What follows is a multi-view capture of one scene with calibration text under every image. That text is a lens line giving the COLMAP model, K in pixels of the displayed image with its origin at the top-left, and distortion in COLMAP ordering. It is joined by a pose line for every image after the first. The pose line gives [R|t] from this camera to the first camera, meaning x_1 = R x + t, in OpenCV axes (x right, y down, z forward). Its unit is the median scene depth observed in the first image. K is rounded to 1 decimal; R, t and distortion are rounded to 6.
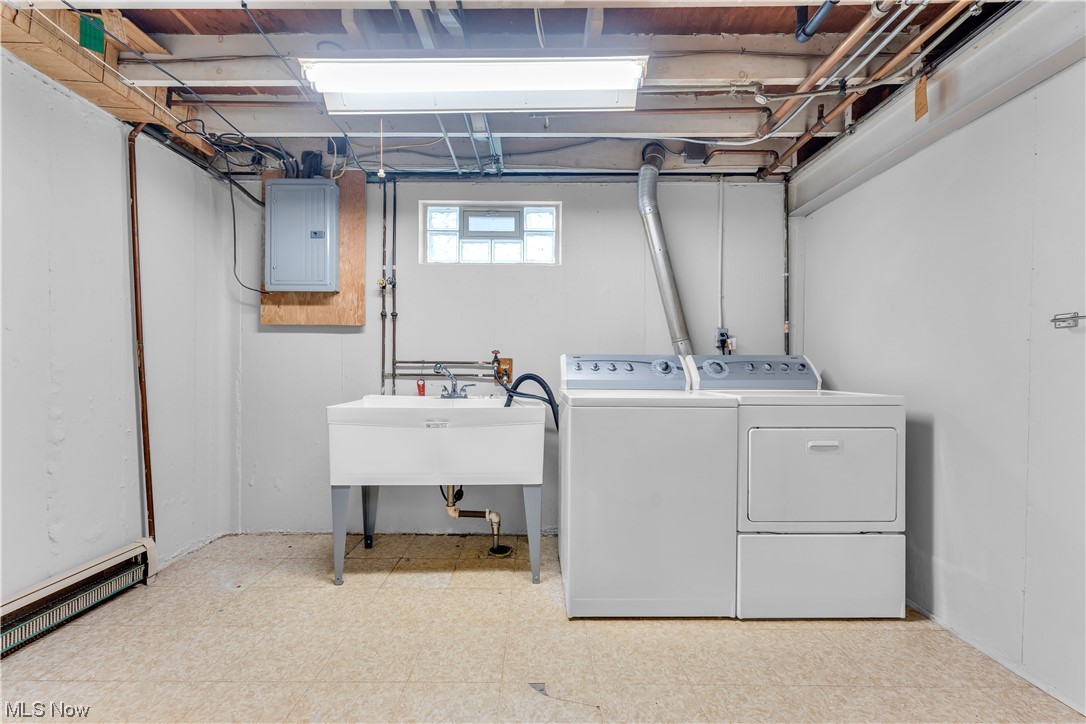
lens RADIAL K [[438.2, 0, 538.3], [0, 438.2, 368.6], [0, 0, 1]] dist [0.003194, 0.000361]
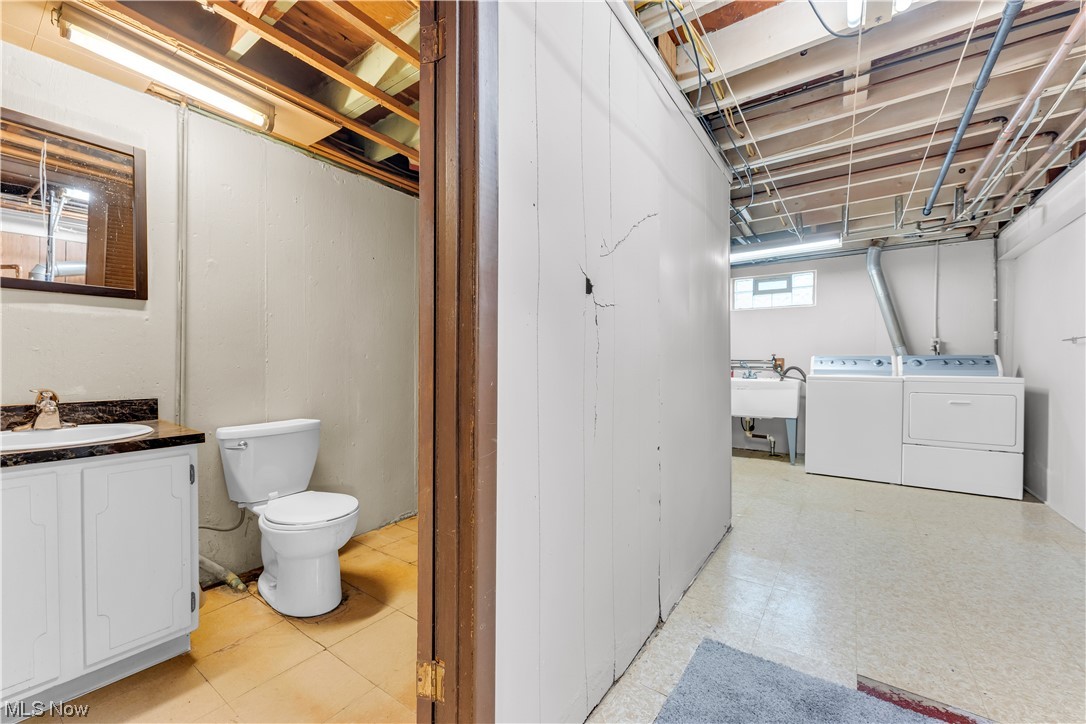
lens RADIAL K [[438.2, 0, 536.6], [0, 438.2, 367.8], [0, 0, 1]] dist [0.003194, 0.000361]
pose [[0.808761, 0.005328, -0.588113, 0.194063], [-0.002412, 0.999981, 0.005743, 0.010166], [0.588132, -0.003226, 0.808758, -1.168210]]
